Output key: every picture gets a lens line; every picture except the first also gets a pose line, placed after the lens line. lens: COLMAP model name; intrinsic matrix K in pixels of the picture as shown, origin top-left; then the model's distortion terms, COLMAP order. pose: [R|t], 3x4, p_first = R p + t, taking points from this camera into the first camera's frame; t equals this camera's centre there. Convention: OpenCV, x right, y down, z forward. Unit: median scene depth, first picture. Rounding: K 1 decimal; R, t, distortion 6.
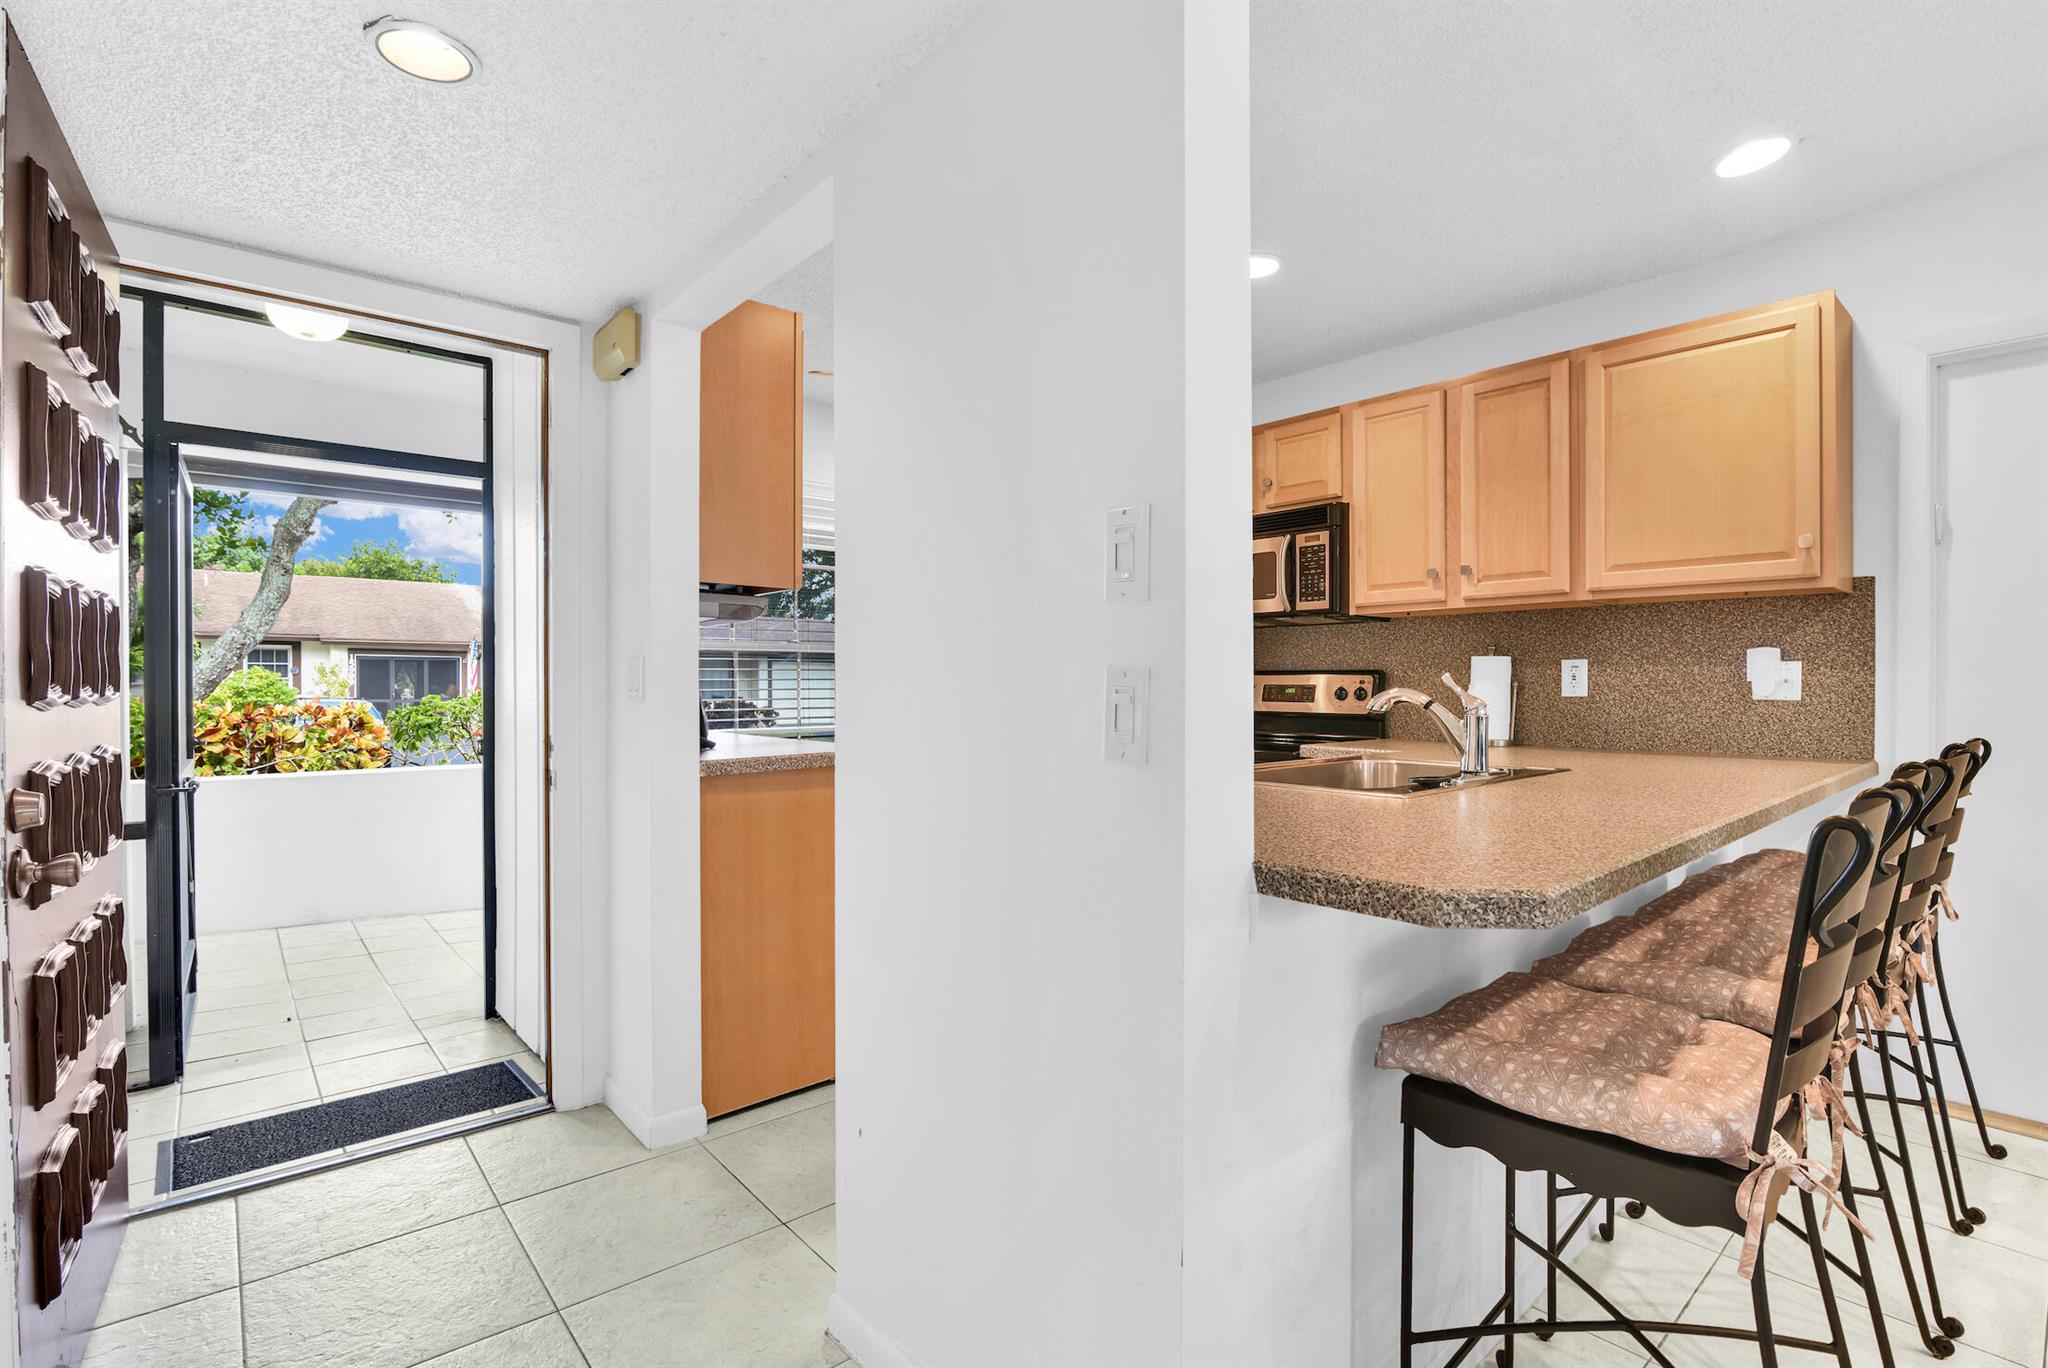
lens RADIAL K [[966.2, 0, 1040.2], [0, 966.2, 688.3], [0, 0, 1]] dist [-0.006672, -0.000072]
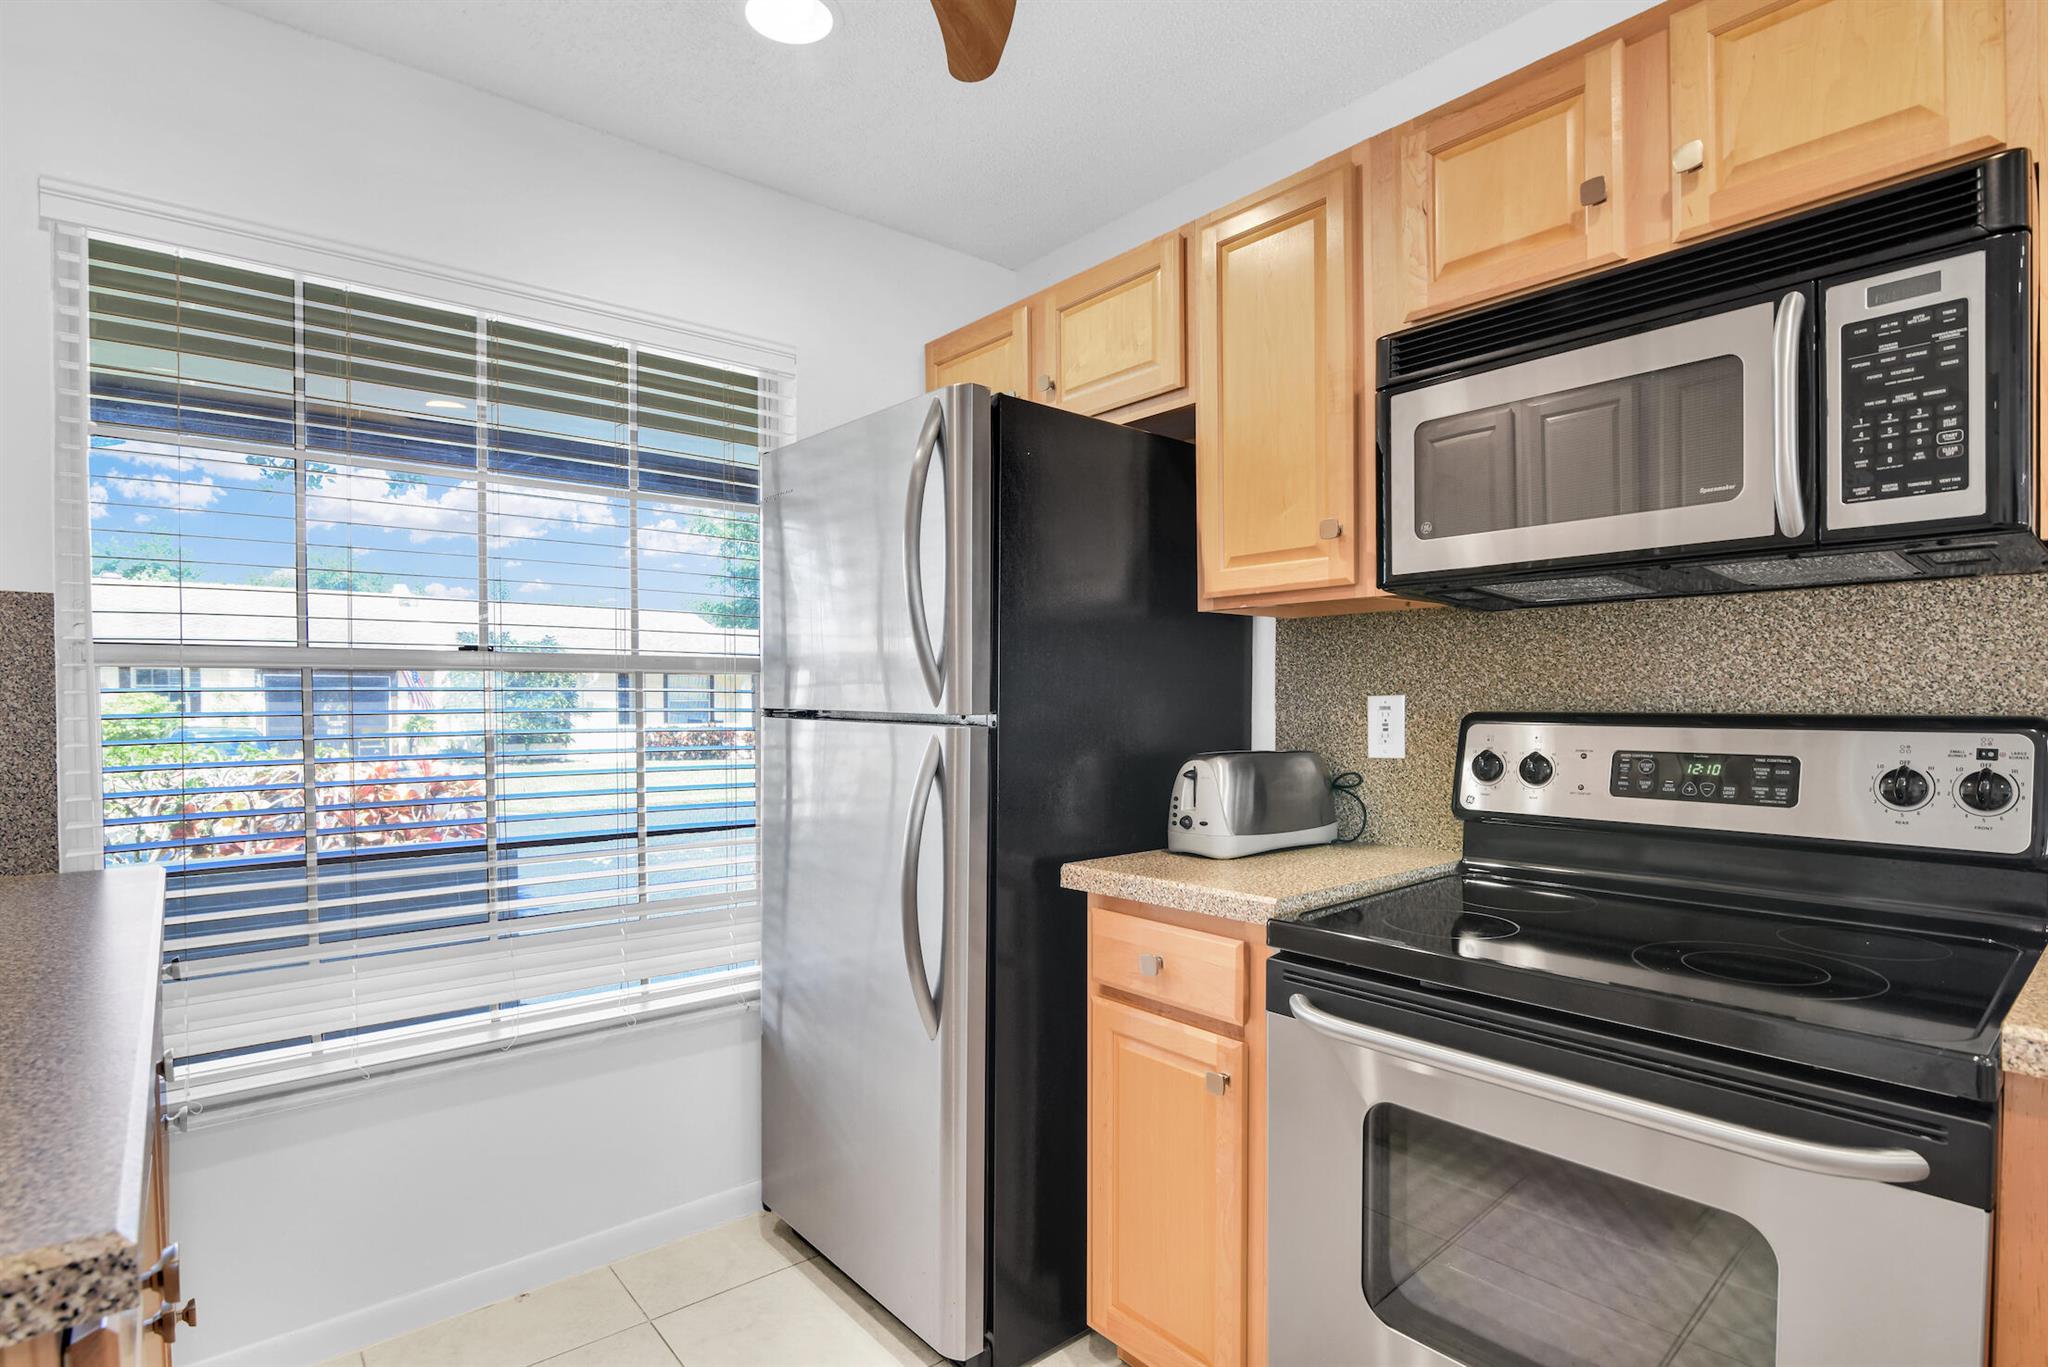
lens RADIAL K [[1044.6, 0, 1044.7], [0, 1044.6, 714.2], [0, 0, 1]] dist [-0.017761, -0.000177]
pose [[0.999865, -0.005183, -0.015588, 0.019729], [0.005294, 0.999961, 0.007075, -0.029643], [0.015551, -0.007157, 0.999853, 0.780704]]
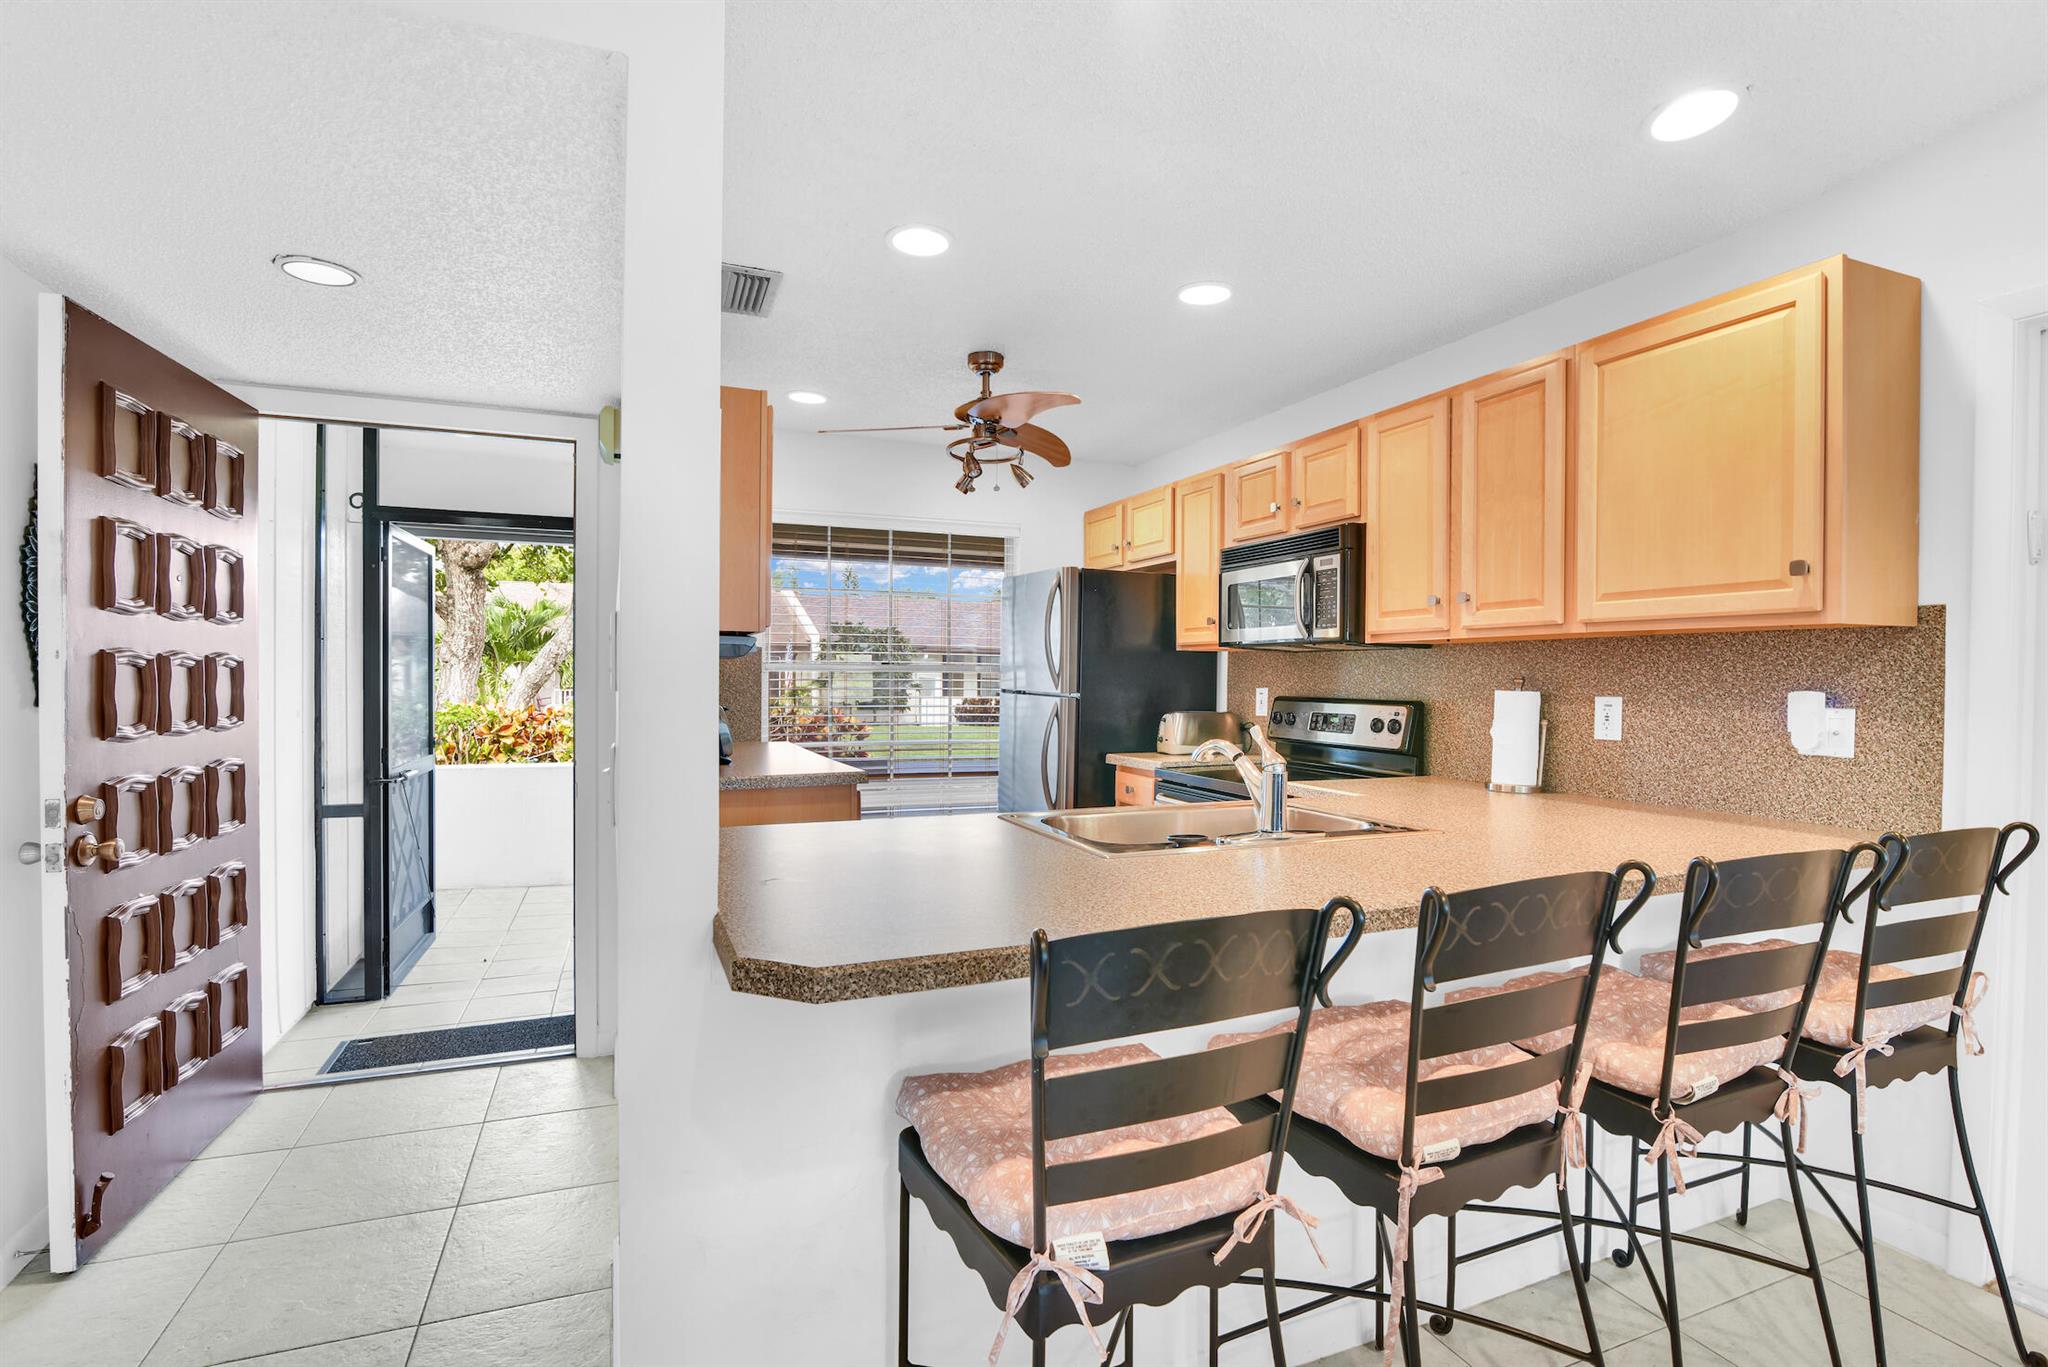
lens RADIAL K [[973.5, 0, 1012.7], [0, 973.5, 683.6], [0, 0, 1]] dist [-0.000681, -0.000650]
pose [[0.945531, 0.010619, -0.325360, 0.350954], [-0.011395, 0.999935, -0.000478, -0.037394], [0.325334, 0.004160, 0.945590, 0.000616]]
